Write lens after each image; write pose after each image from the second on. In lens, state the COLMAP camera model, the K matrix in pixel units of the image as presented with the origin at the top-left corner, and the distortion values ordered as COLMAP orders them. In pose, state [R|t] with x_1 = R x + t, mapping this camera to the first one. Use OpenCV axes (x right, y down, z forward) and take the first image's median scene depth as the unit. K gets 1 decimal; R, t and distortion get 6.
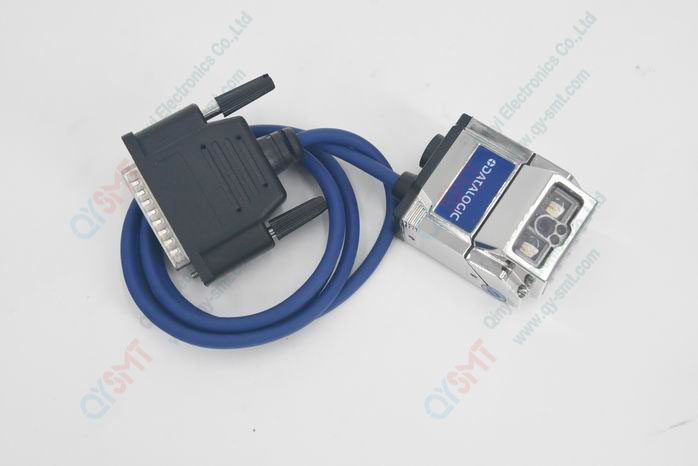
lens RADIAL K [[1019.4, 0, 349.0], [0, 1019.4, 233.0], [0, 0, 1]] dist [-0.000396, -0.003237]
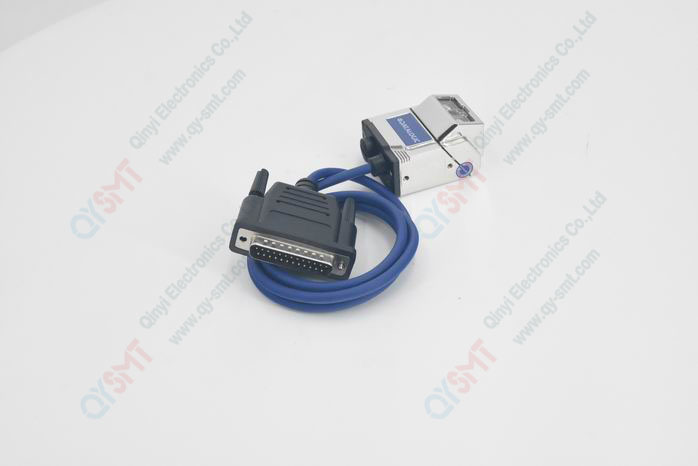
lens RADIAL K [[1019.4, 0, 349.0], [0, 1019.4, 233.0], [0, 0, 1]] dist [-0.000396, -0.003237]
pose [[1.000000, 0.000009, -0.000581, 0.338019], [-0.000009, 1.000000, -0.000004, 0.000007], [0.000581, 0.000004, 1.000000, 0.000189]]
